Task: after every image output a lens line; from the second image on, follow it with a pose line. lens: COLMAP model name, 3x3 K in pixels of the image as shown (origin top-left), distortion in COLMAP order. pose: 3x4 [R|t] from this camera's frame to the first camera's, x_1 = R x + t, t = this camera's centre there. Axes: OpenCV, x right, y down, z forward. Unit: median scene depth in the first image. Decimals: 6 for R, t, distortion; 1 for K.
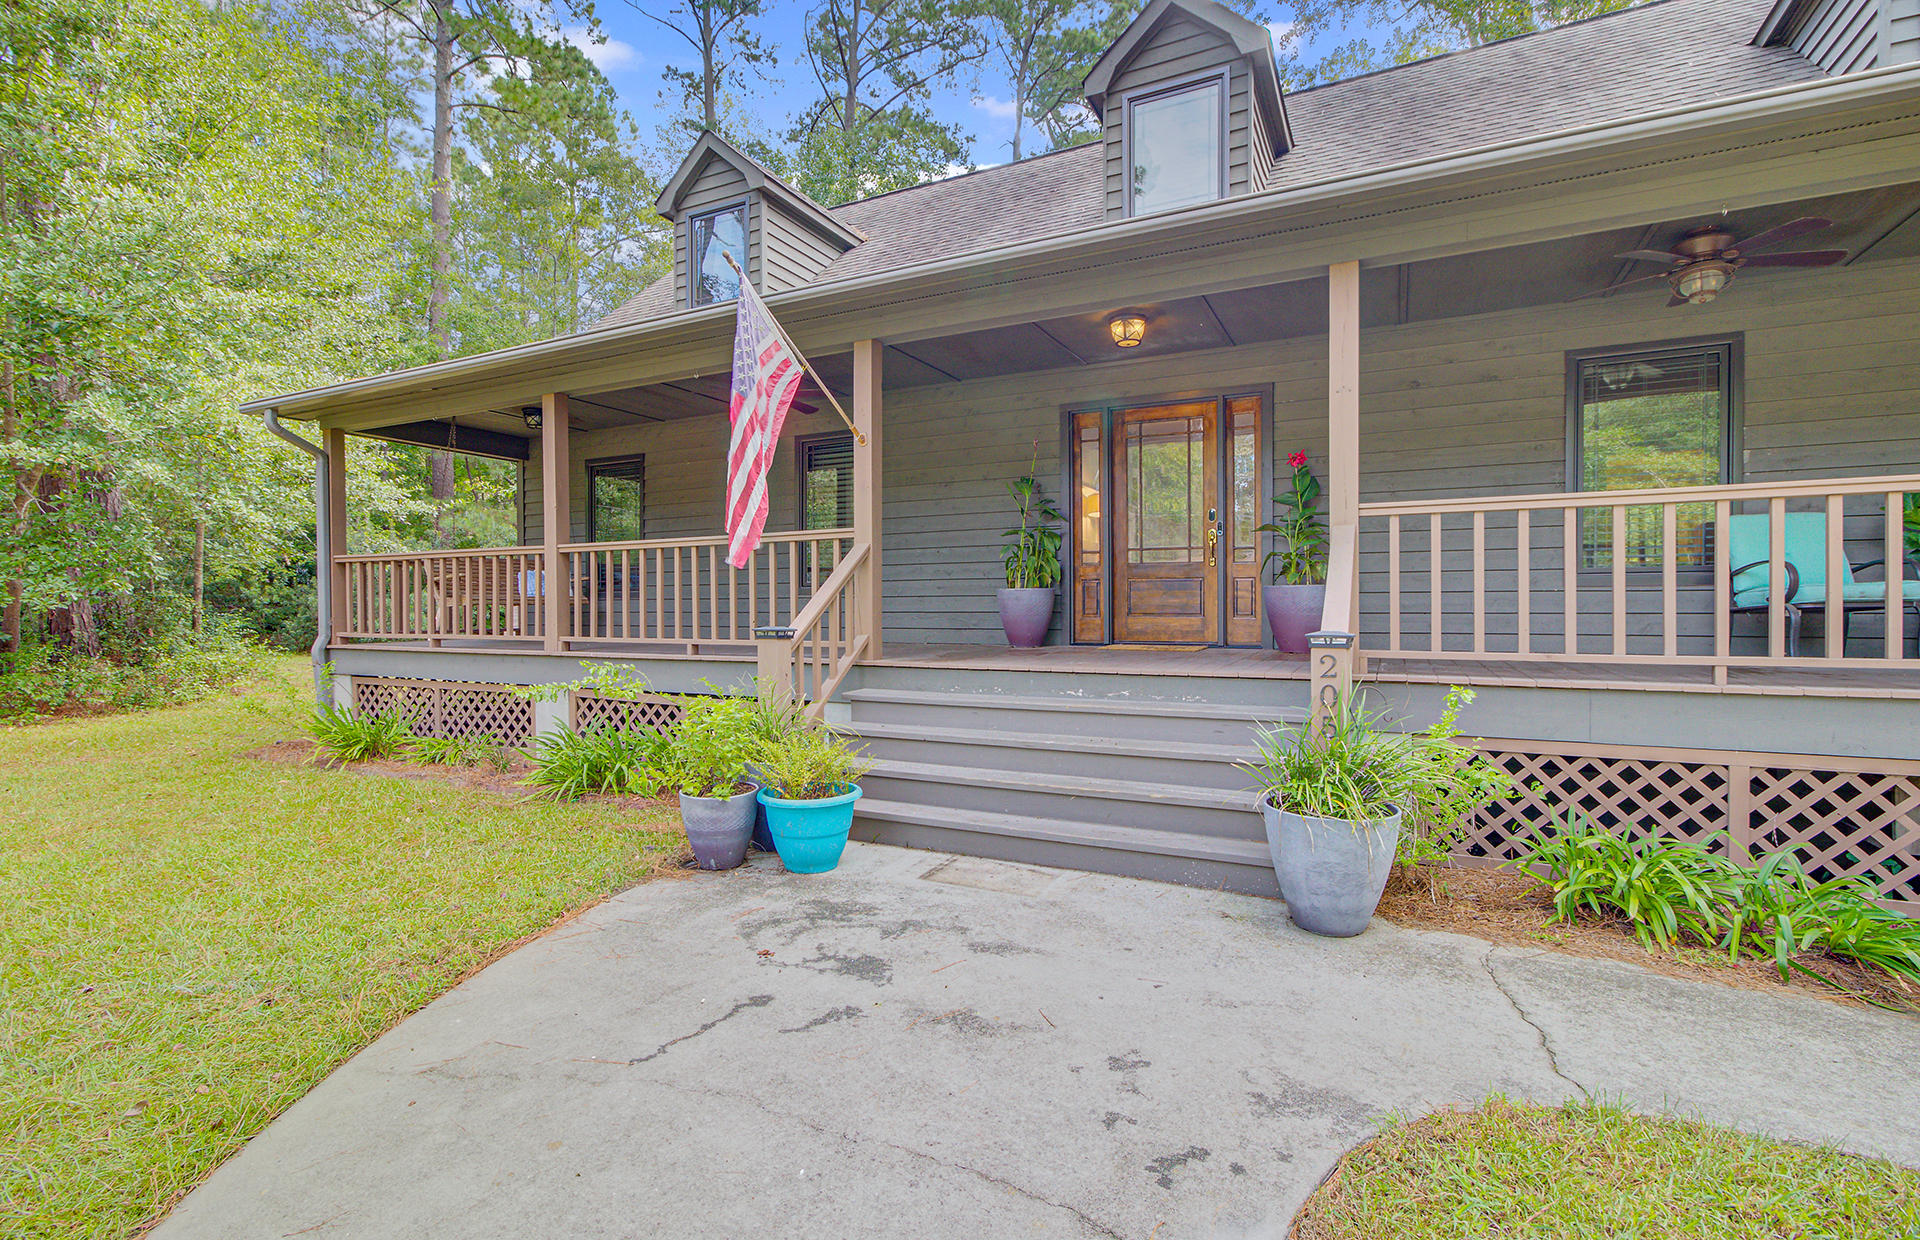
lens RADIAL K [[878.3, 0, 945.3], [0, 878.3, 616.7], [0, 0, 1]] dist [-0.008480, 0.002799]
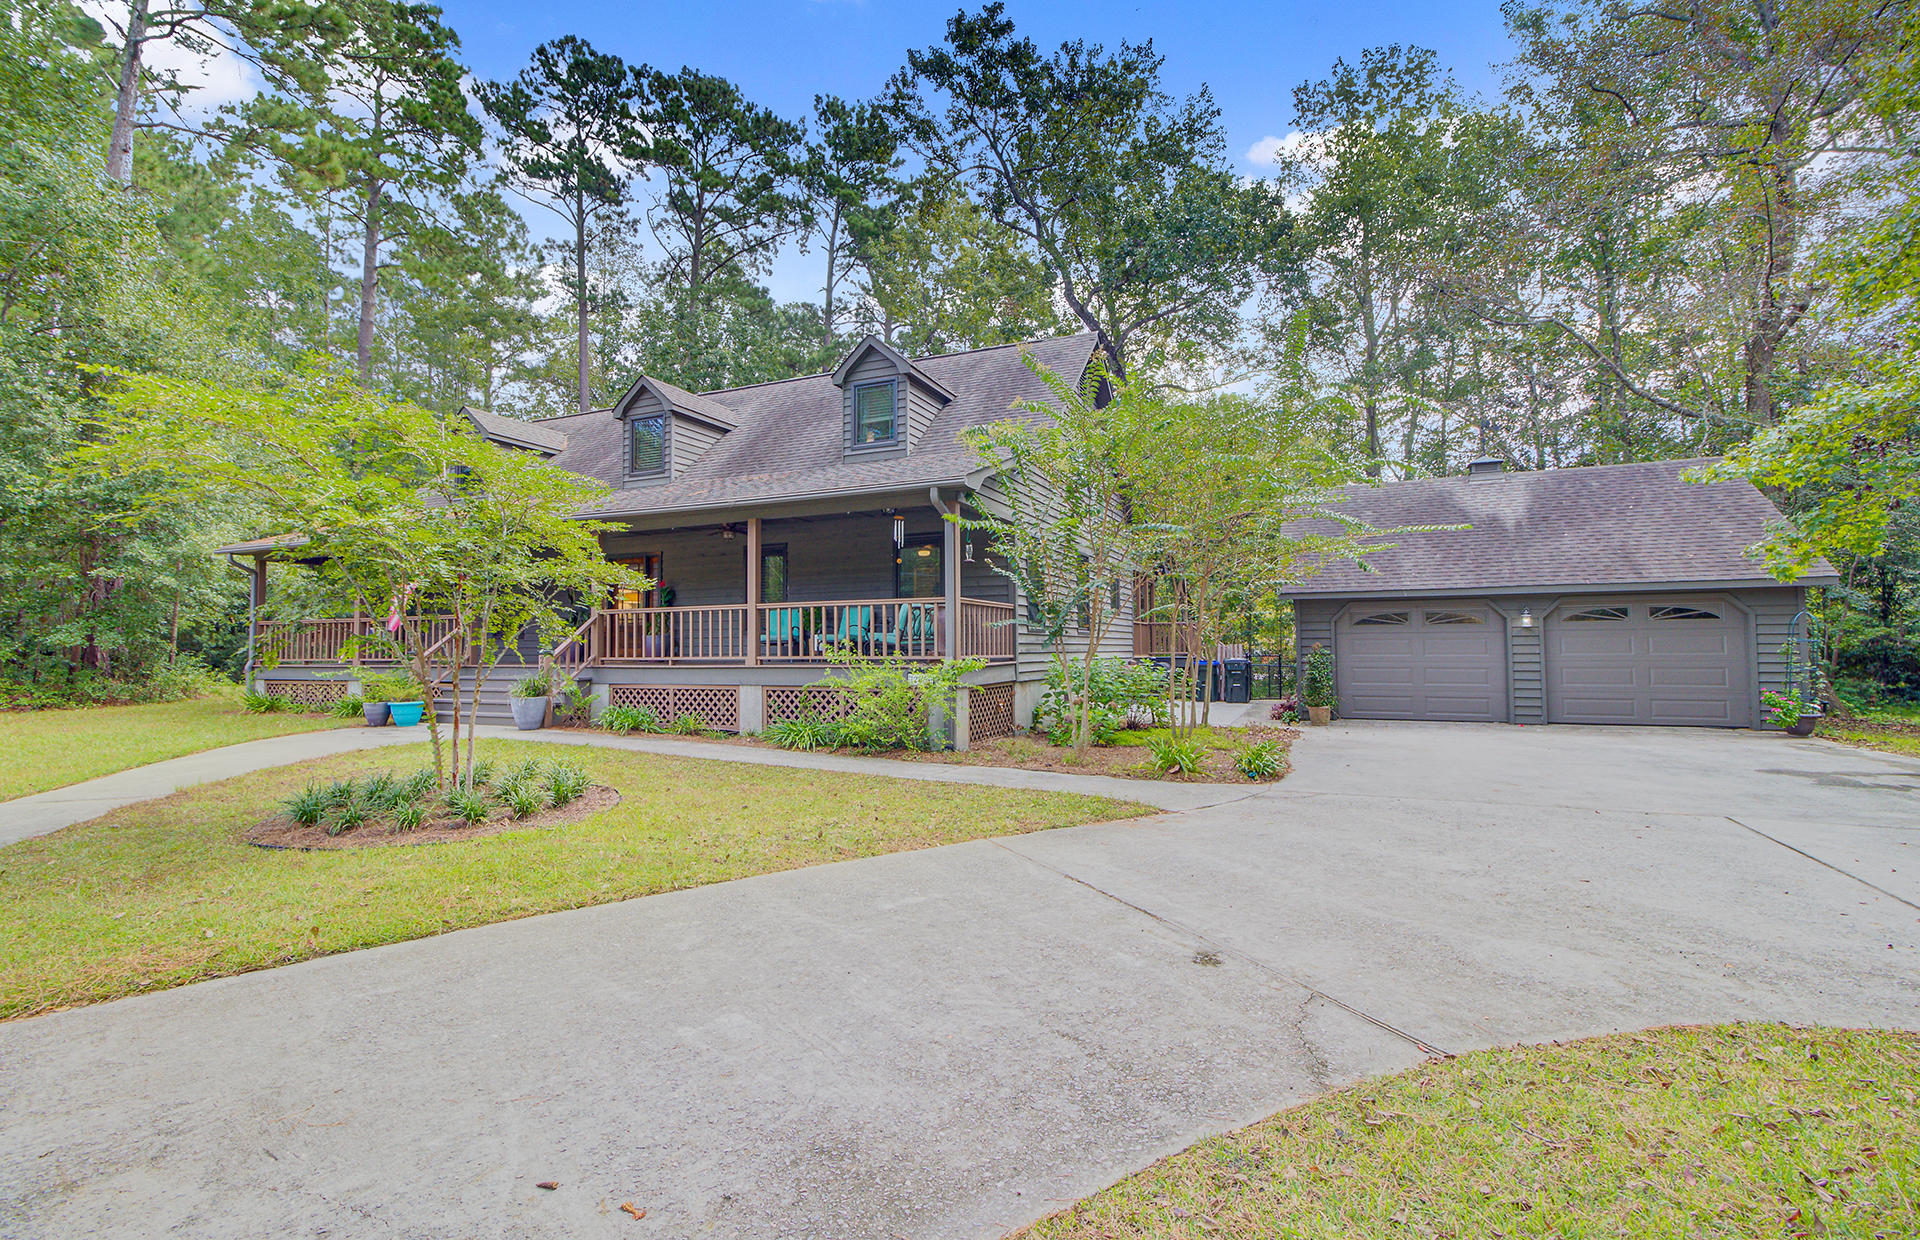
lens RADIAL K [[878.3, 0, 966.4], [0, 878.3, 606.9], [0, 0, 1]] dist [-0.008480, 0.002799]
pose [[0.998253, -0.001561, 0.059056, 0.778390], [0.005051, 0.998246, -0.058989, 0.023295], [-0.058860, 0.059184, 0.996510, -1.063205]]
